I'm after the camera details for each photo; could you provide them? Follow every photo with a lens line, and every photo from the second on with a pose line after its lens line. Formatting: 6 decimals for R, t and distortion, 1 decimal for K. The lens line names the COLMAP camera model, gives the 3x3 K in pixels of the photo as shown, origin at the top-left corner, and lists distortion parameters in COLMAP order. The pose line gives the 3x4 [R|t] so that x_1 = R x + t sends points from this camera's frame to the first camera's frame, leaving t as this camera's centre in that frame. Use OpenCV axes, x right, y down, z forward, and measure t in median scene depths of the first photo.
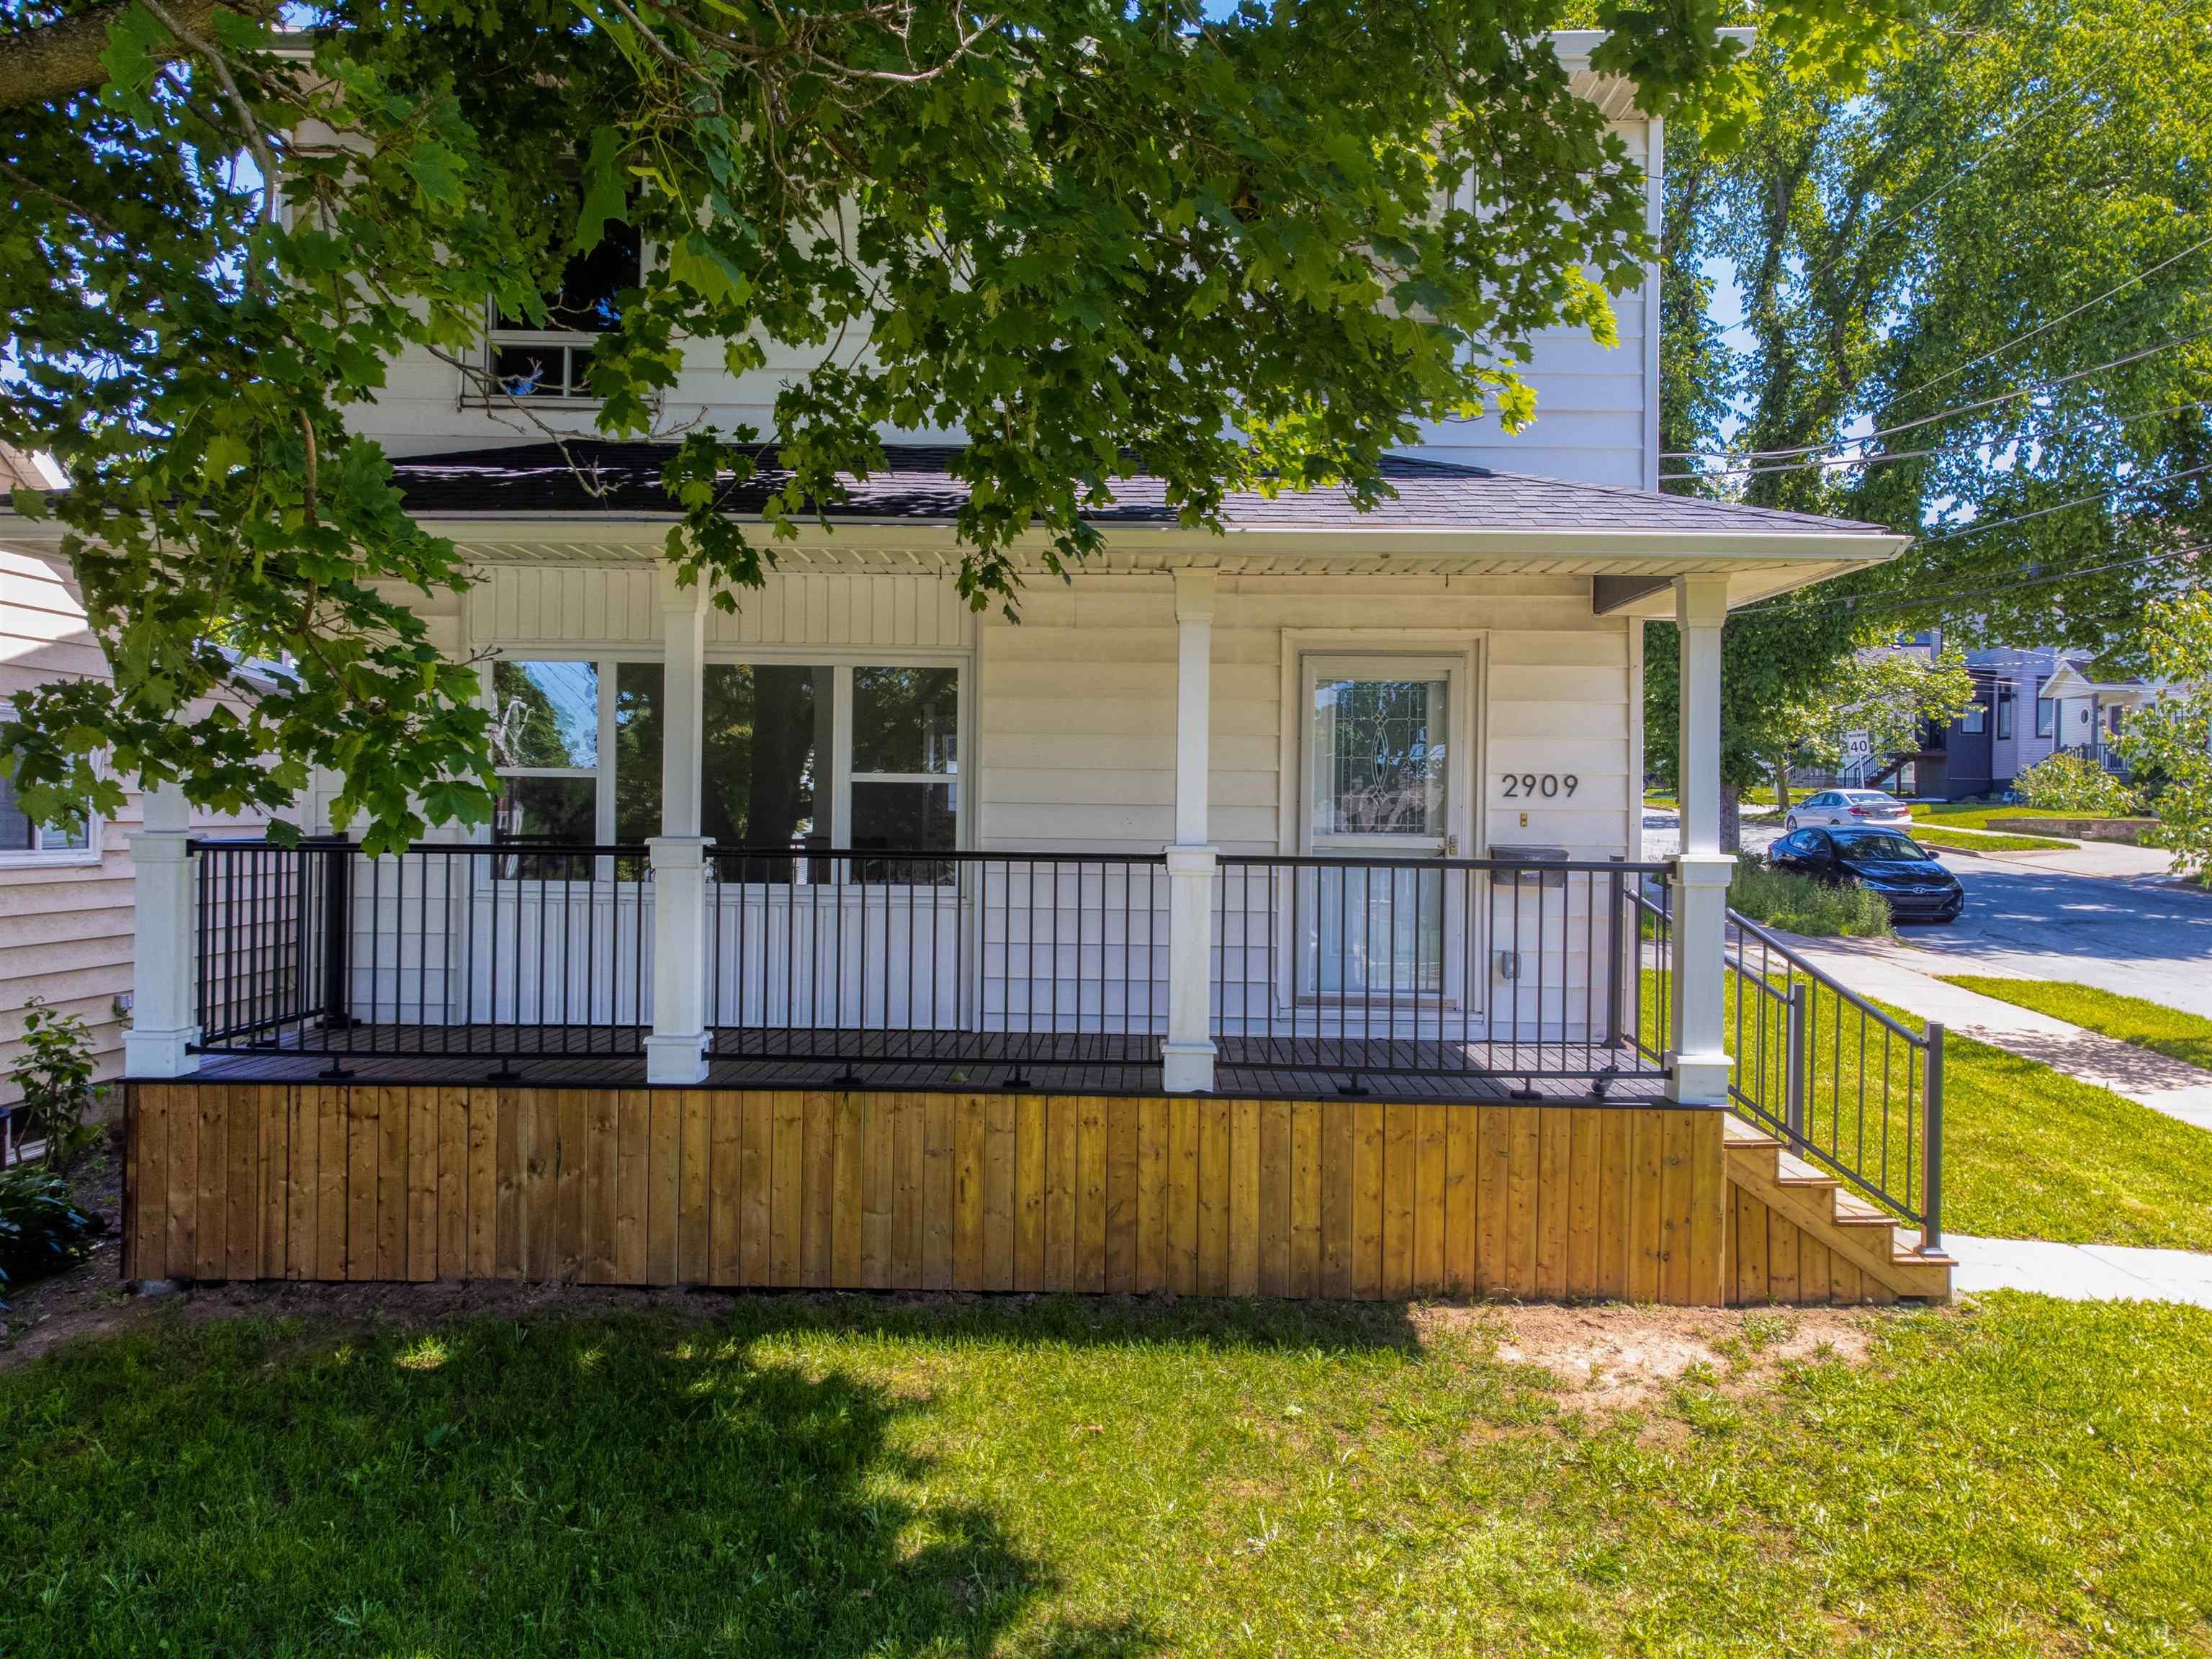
lens RADIAL K [[1660.0, 0, 1119.0], [0, 1660.0, 834.0], [0, 0, 1]] dist [0.009401, -0.007963]
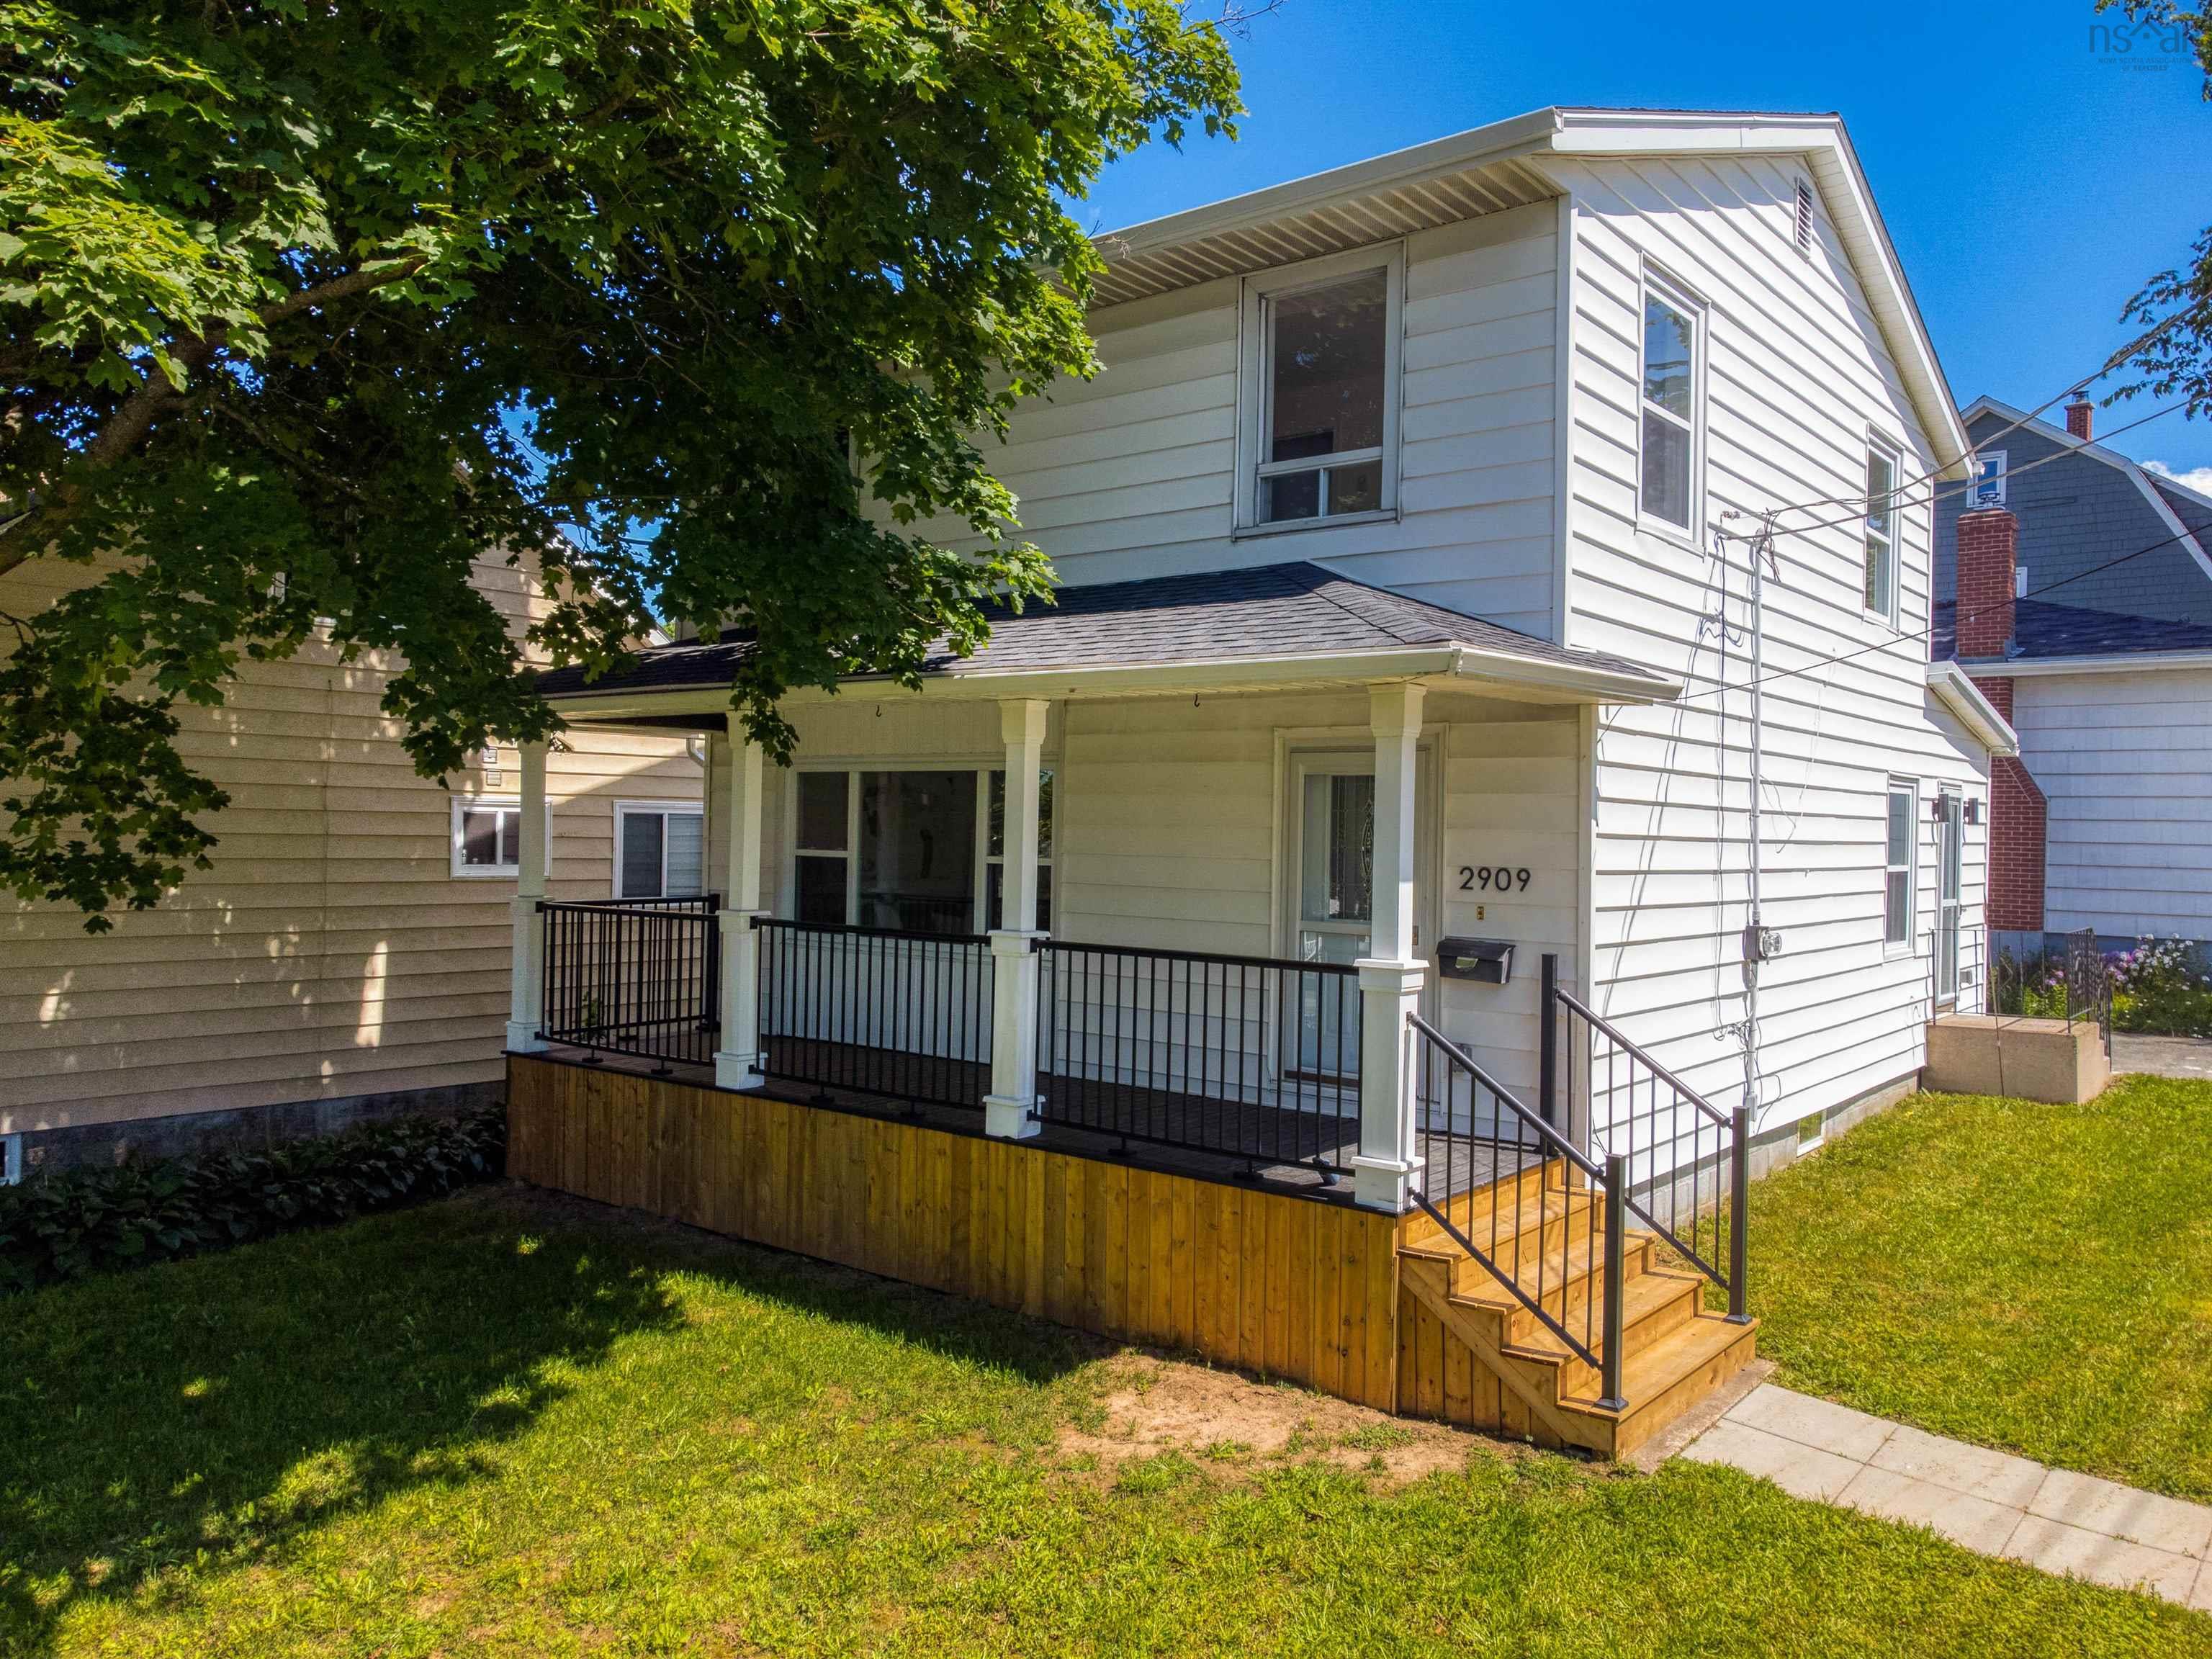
lens RADIAL K [[1660.0, 0, 1097.0], [0, 1660.0, 812.4], [0, 0, 1]] dist [0.009401, -0.007963]
pose [[0.785011, -0.005104, -0.619461, 0.840866], [-0.013324, 0.999596, -0.025121, -0.050316], [0.619338, 0.027974, 0.784626, 0.091171]]
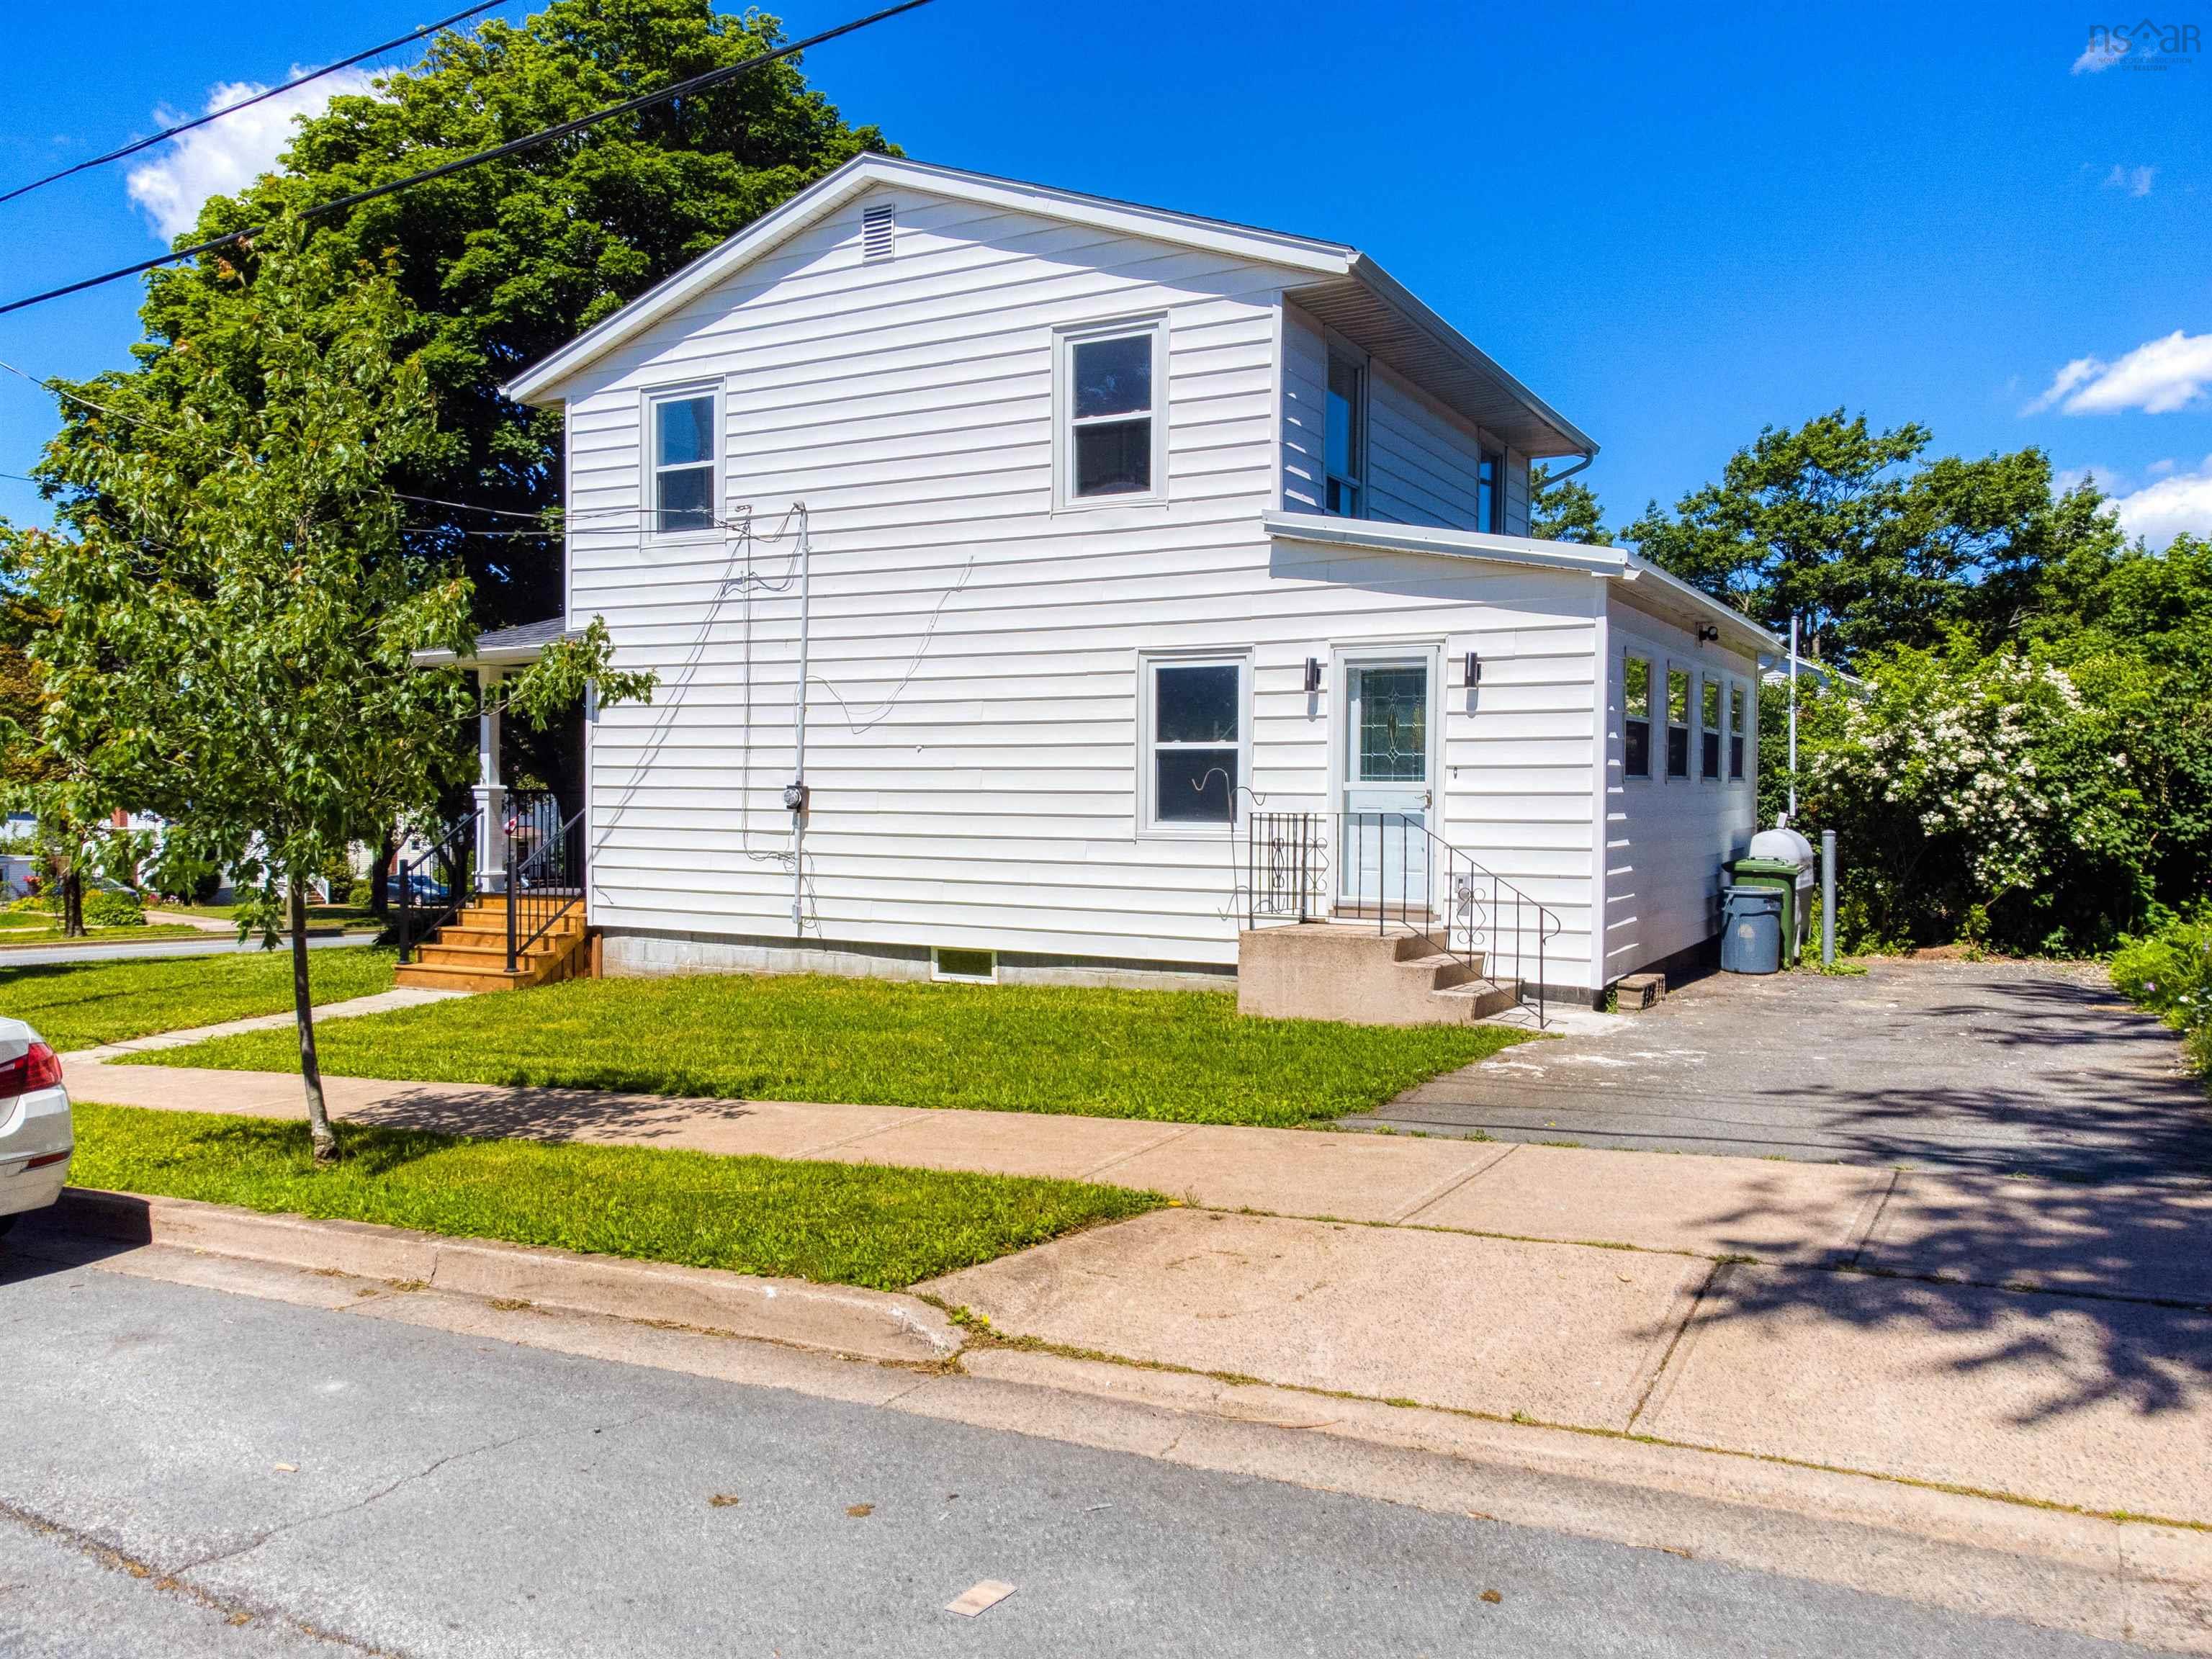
lens RADIAL K [[1660.0, 0, 1093.2], [0, 1660.0, 833.0], [0, 0, 1]] dist [0.009401, -0.007963]
pose [[-0.473130, 0.021607, -0.880728, 2.016071], [-0.012507, 0.999434, 0.031238, -0.006072], [0.880904, 0.025795, -0.472591, 2.850094]]
